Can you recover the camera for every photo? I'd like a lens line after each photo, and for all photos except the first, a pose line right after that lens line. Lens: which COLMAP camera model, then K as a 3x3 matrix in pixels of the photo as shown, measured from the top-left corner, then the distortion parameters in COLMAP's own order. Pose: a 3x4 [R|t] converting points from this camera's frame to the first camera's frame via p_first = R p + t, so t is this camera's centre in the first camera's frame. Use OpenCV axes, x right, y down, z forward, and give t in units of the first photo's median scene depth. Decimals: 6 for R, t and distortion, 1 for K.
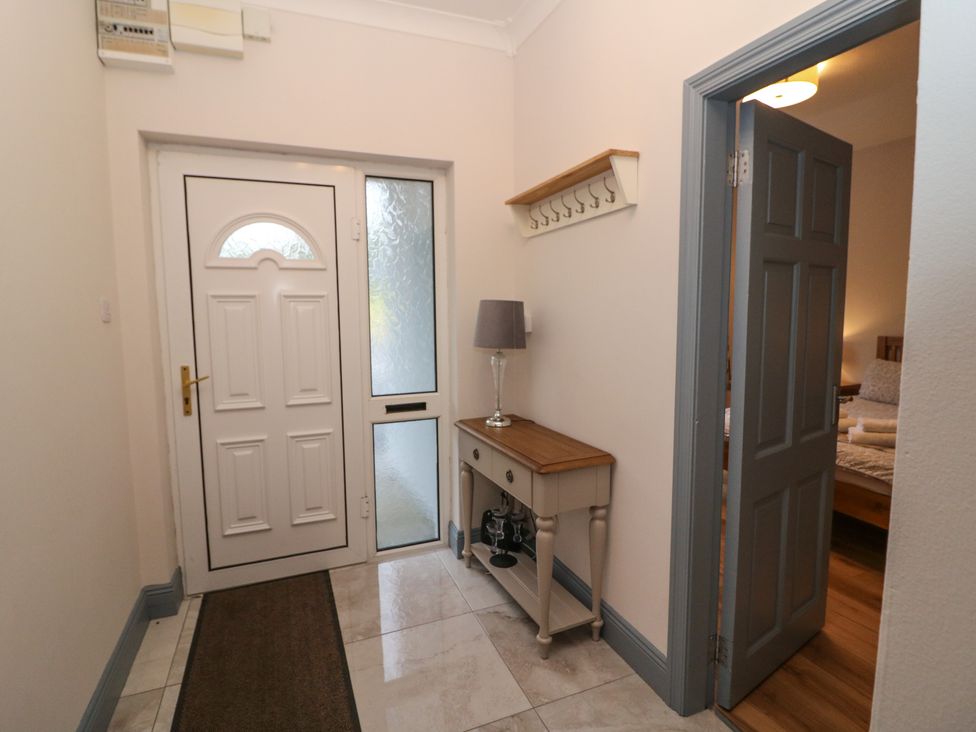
lens RADIAL K [[518.4, 0, 485.4], [0, 518.4, 352.3], [0, 0, 1]] dist [0.004575, 0.000041]
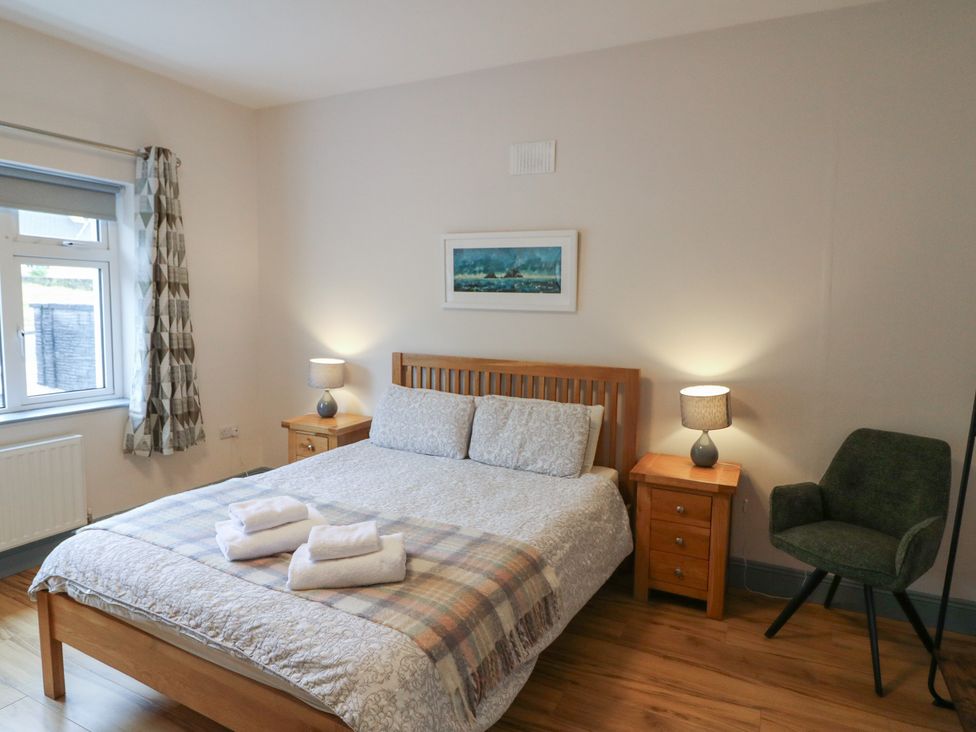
lens RADIAL K [[593.5, 0, 489.1], [0, 593.5, 360.6], [0, 0, 1]] dist [0.004757, 0.000468]
pose [[0.754803, -0.042719, 0.654559, 0.333199], [0.037004, 0.999061, 0.022532, -0.036594], [-0.654907, 0.007214, 0.755675, 0.301184]]
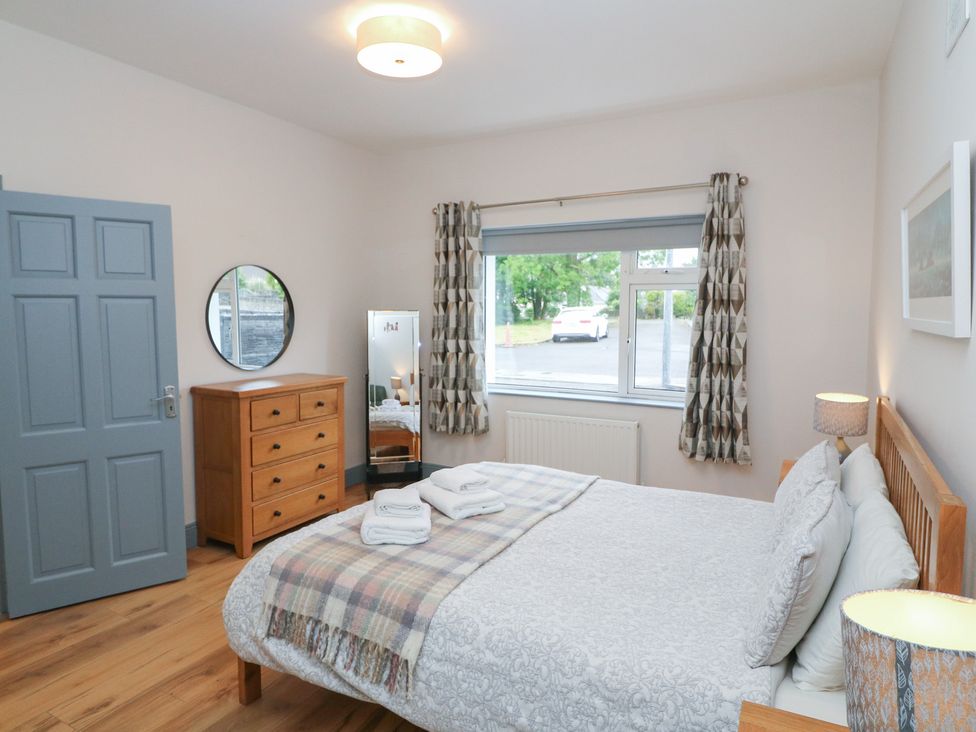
lens RADIAL K [[593.5, 0, 489.1], [0, 593.5, 360.6], [0, 0, 1]] dist [0.004757, 0.000468]
pose [[0.632639, 0.077311, -0.770579, 1.013450], [-0.081390, 0.996132, 0.033119, -0.056325], [0.770158, 0.041765, 0.636484, 0.412487]]
